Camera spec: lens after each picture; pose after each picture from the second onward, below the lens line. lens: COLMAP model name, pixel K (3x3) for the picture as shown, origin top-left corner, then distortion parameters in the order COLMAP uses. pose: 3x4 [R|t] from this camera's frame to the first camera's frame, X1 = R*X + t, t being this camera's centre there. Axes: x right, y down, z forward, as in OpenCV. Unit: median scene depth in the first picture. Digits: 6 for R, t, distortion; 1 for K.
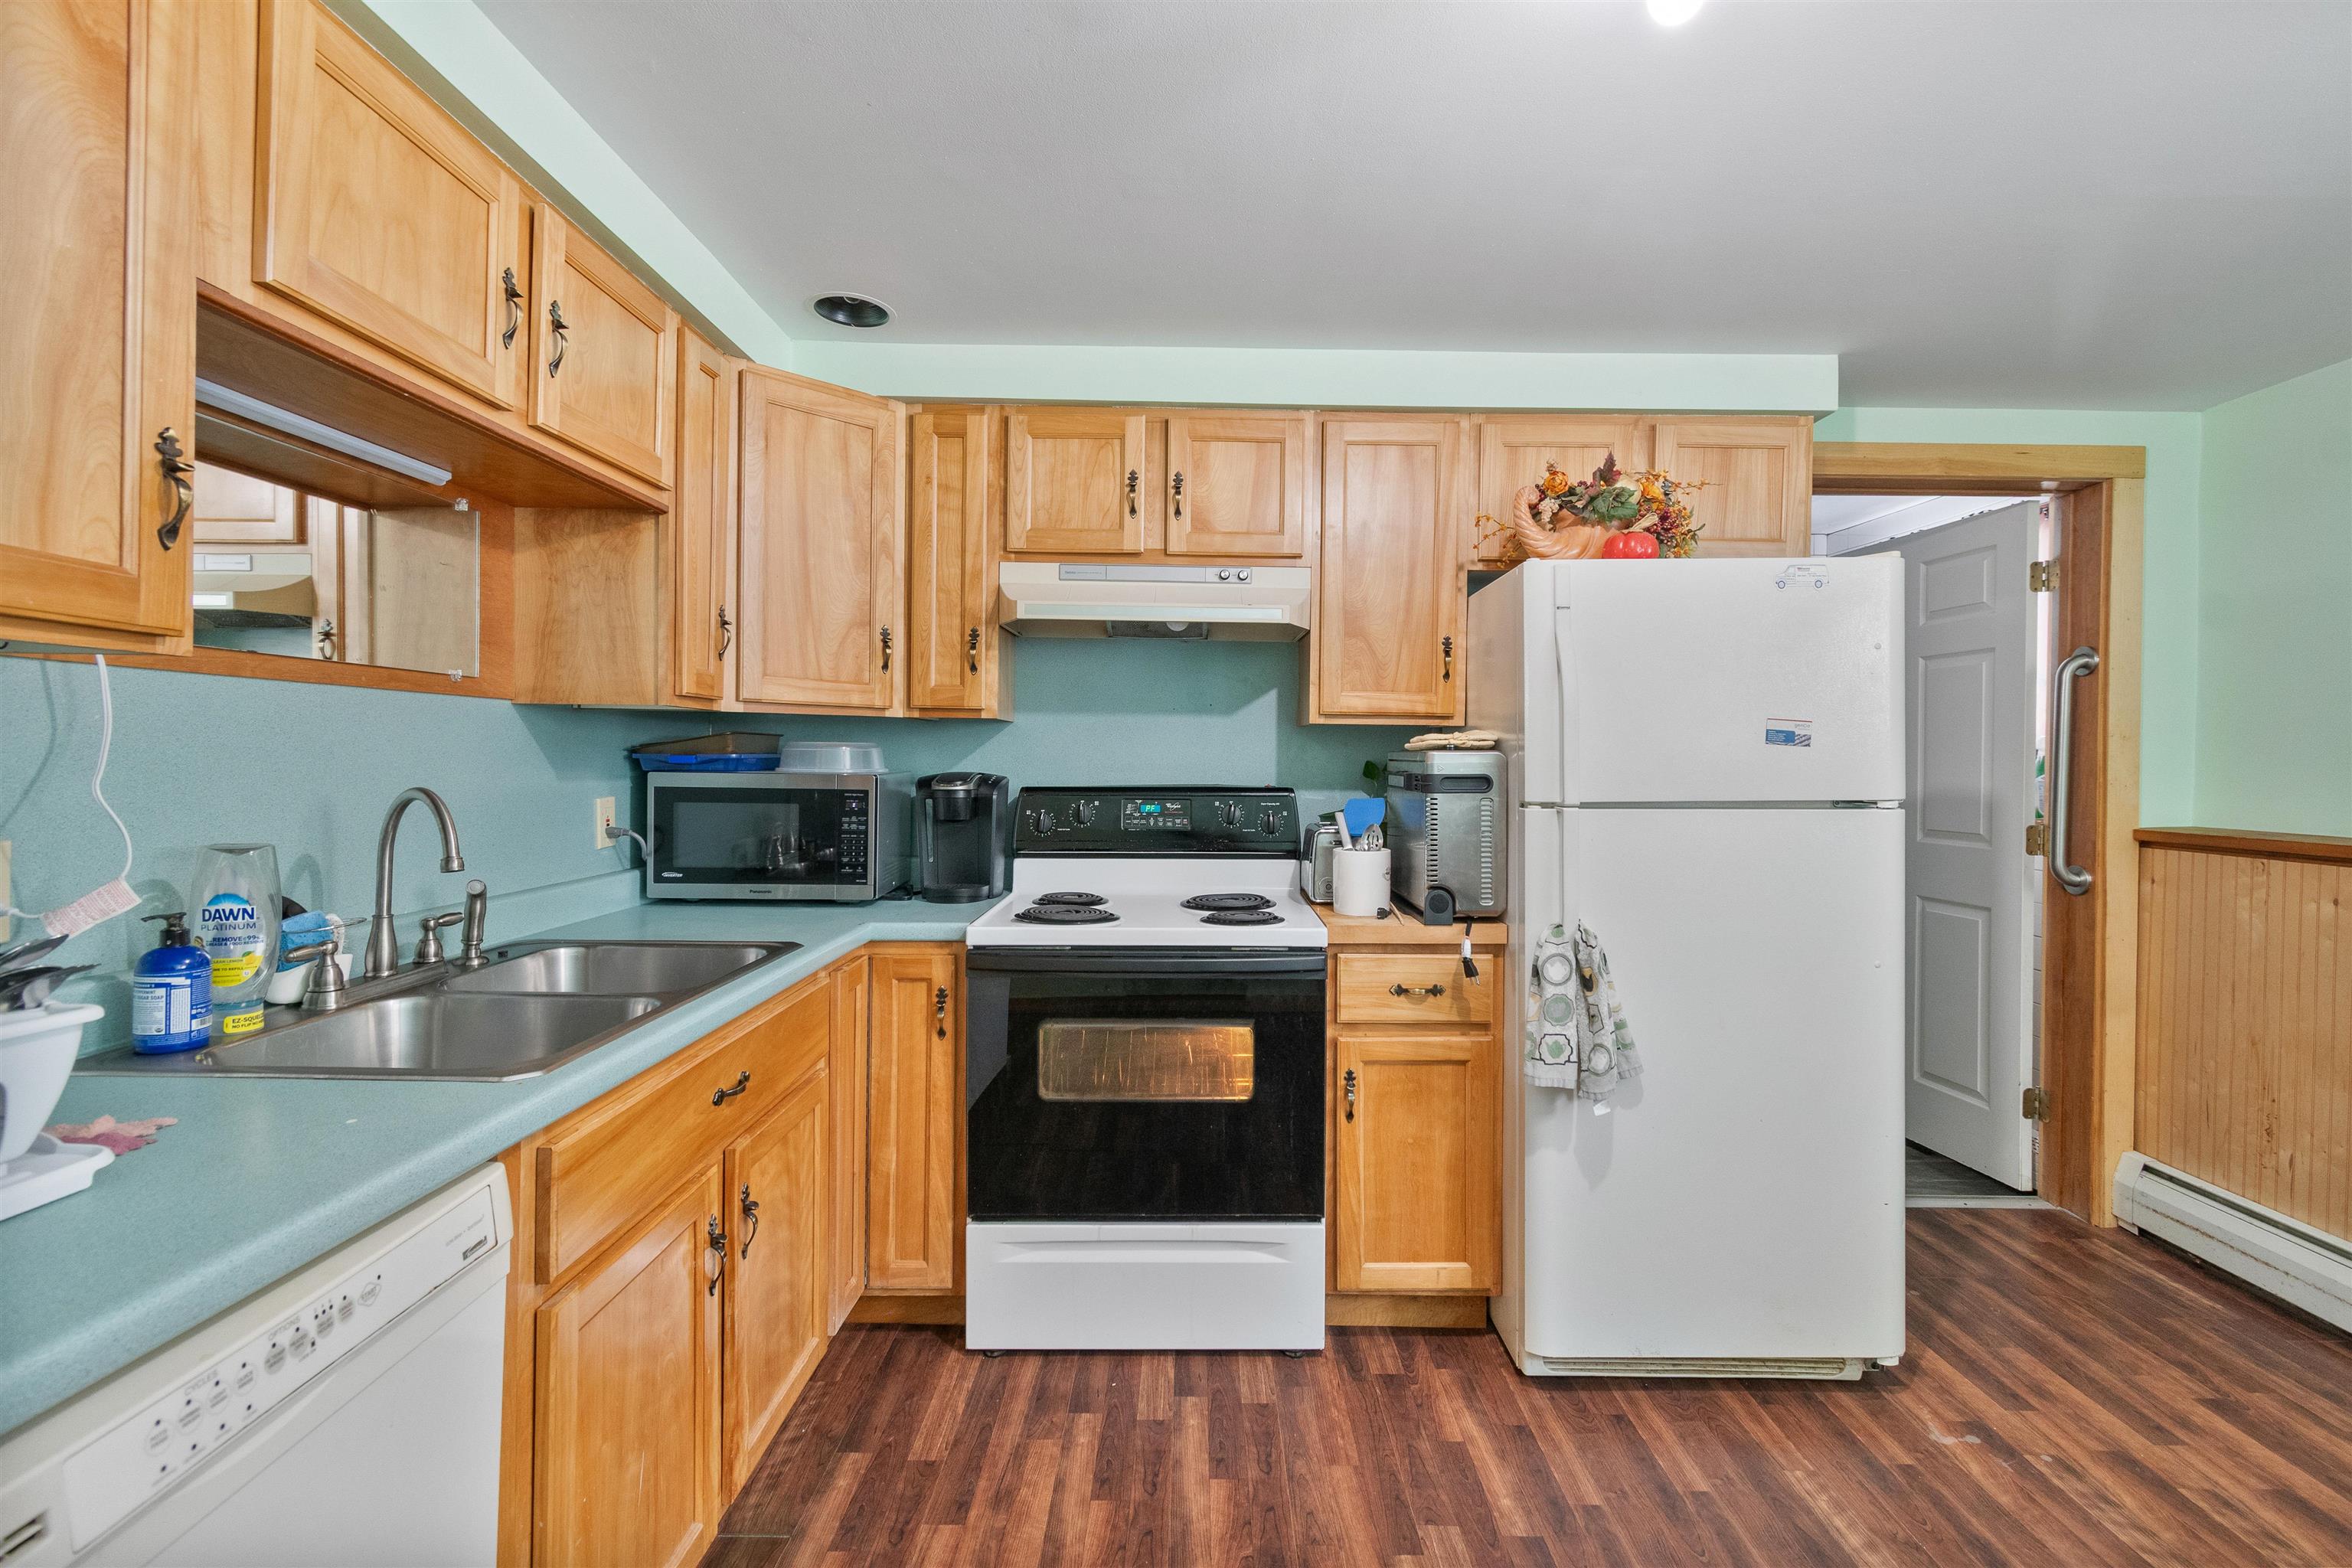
lens RADIAL K [[1041.1, 0, 1196.5], [0, 1041.1, 765.5], [0, 0, 1]] dist [0.005399, -0.002079]
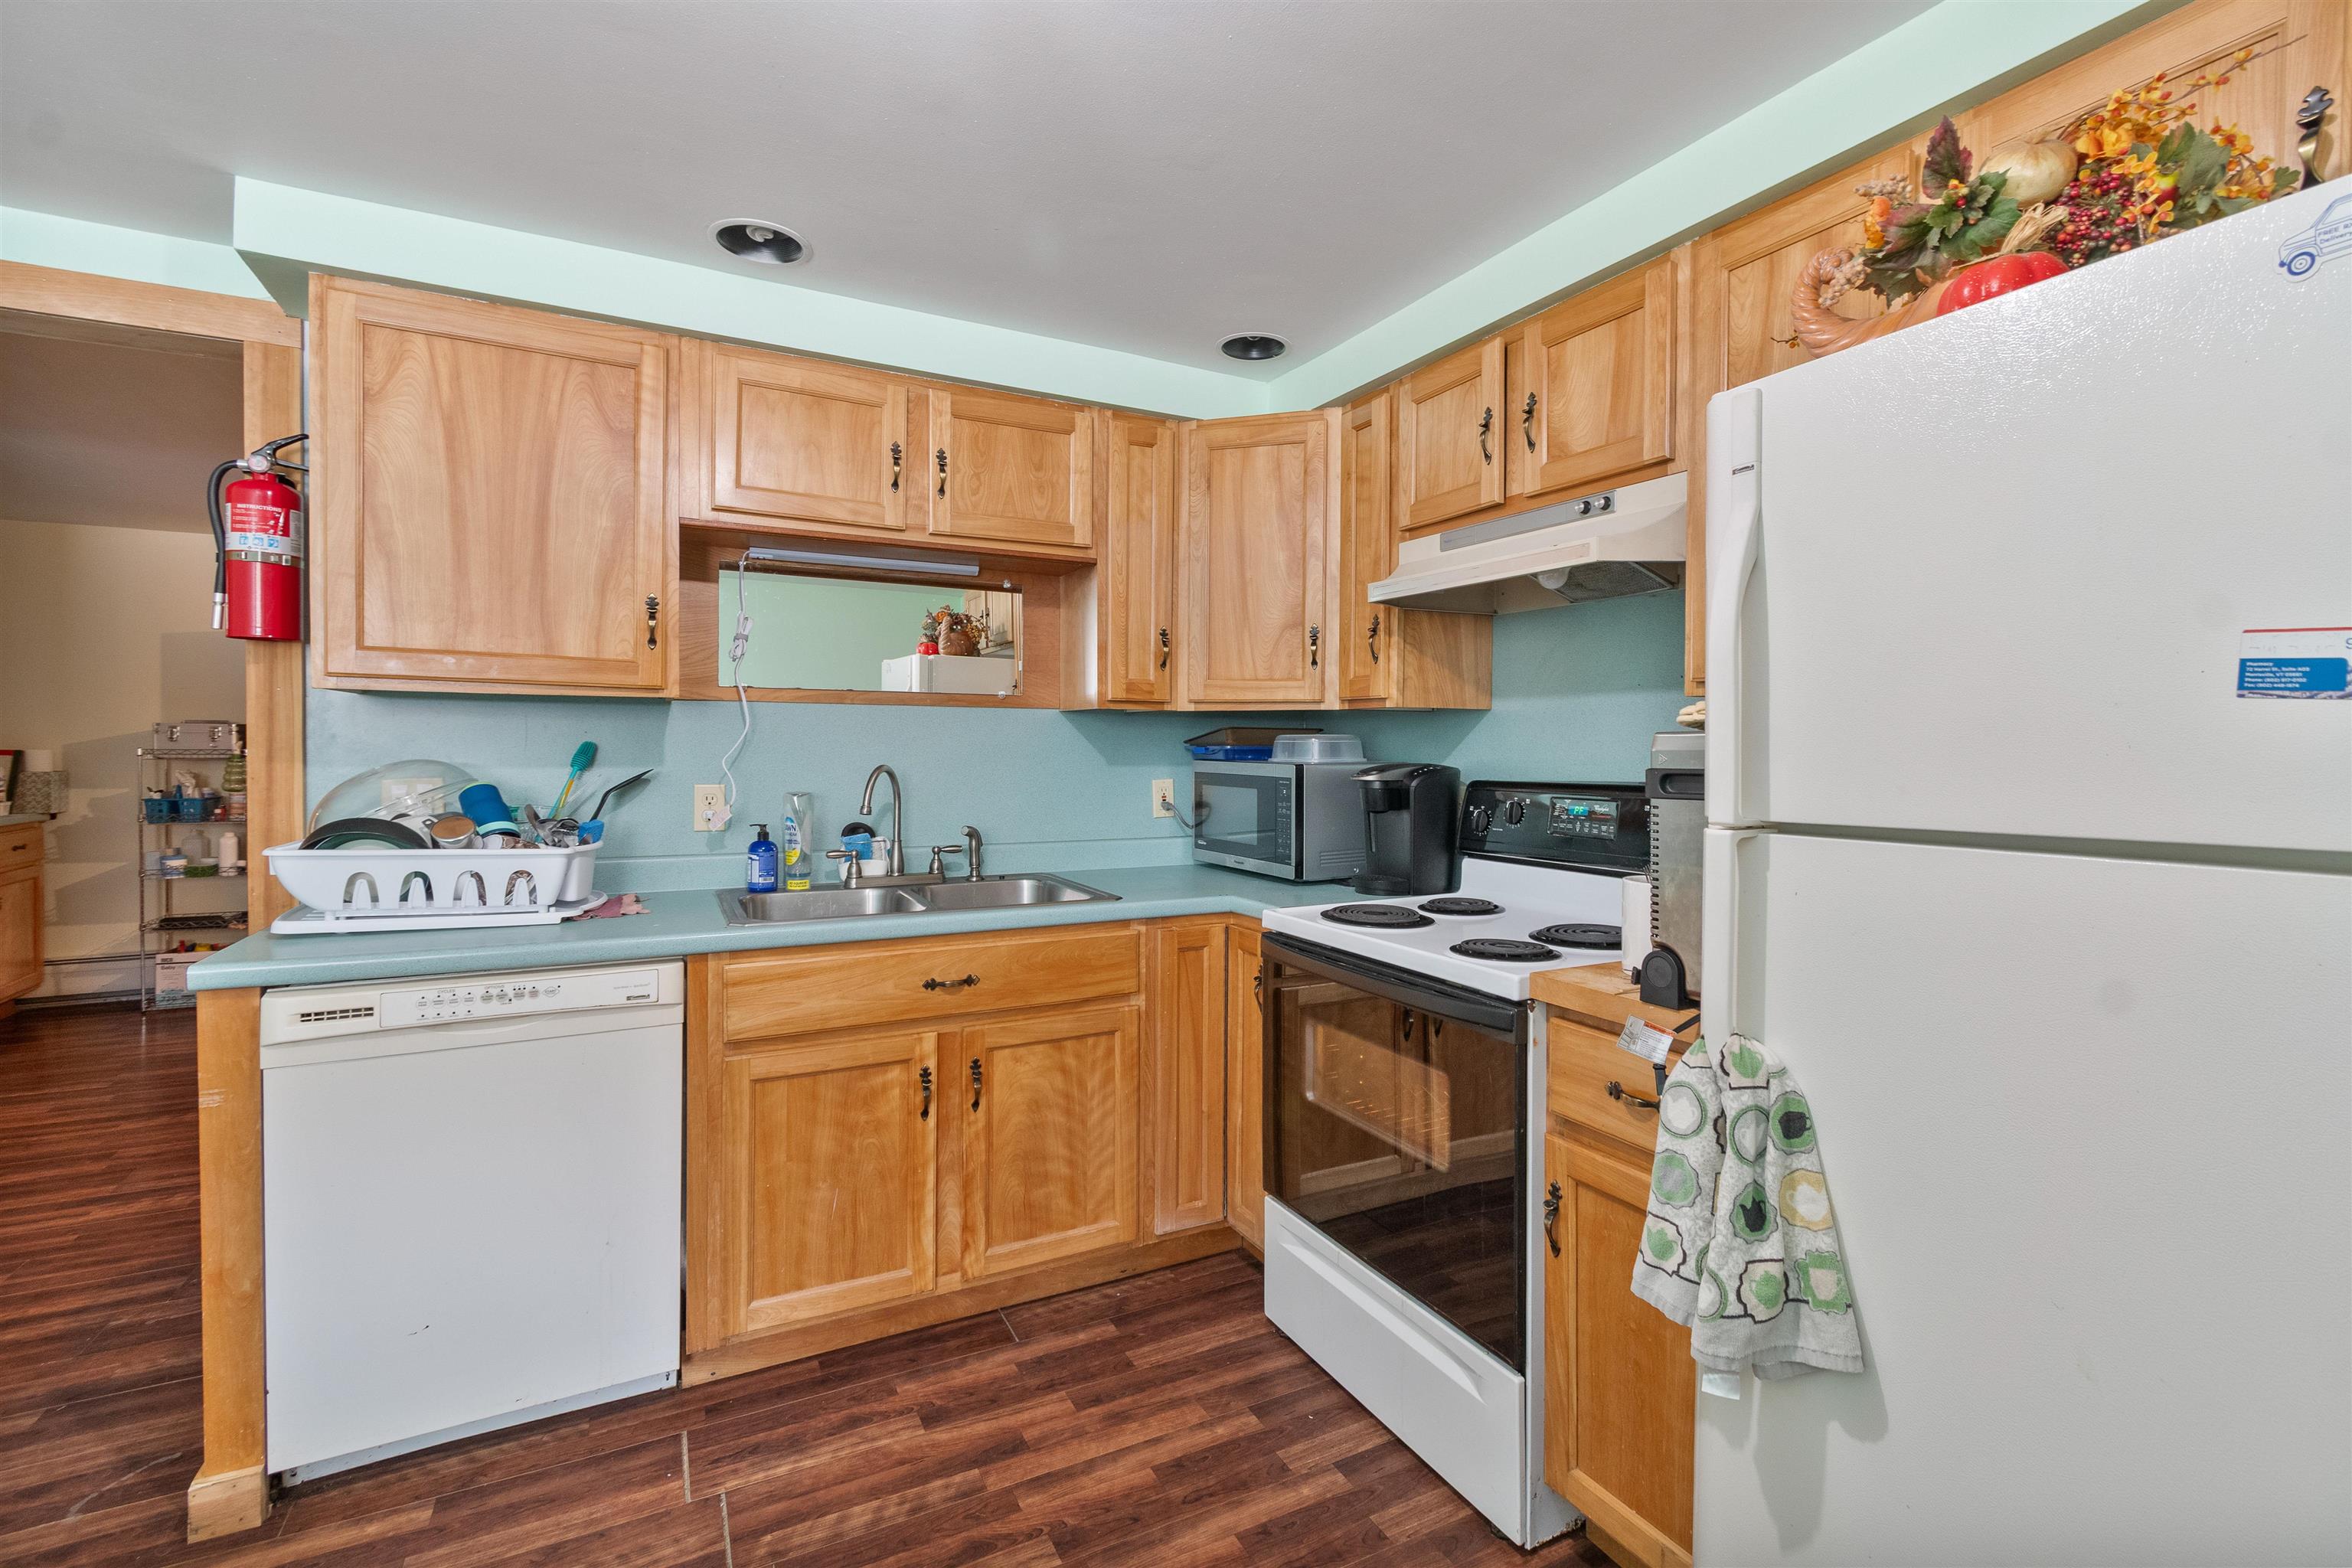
lens RADIAL K [[1041.1, 0, 1194.7], [0, 1041.1, 767.9], [0, 0, 1]] dist [0.005399, -0.002079]
pose [[0.462677, 0.011920, -0.886447, 0.662283], [-0.009106, 0.999921, 0.008693, 0.004809], [0.886480, 0.004050, 0.462749, 0.451927]]
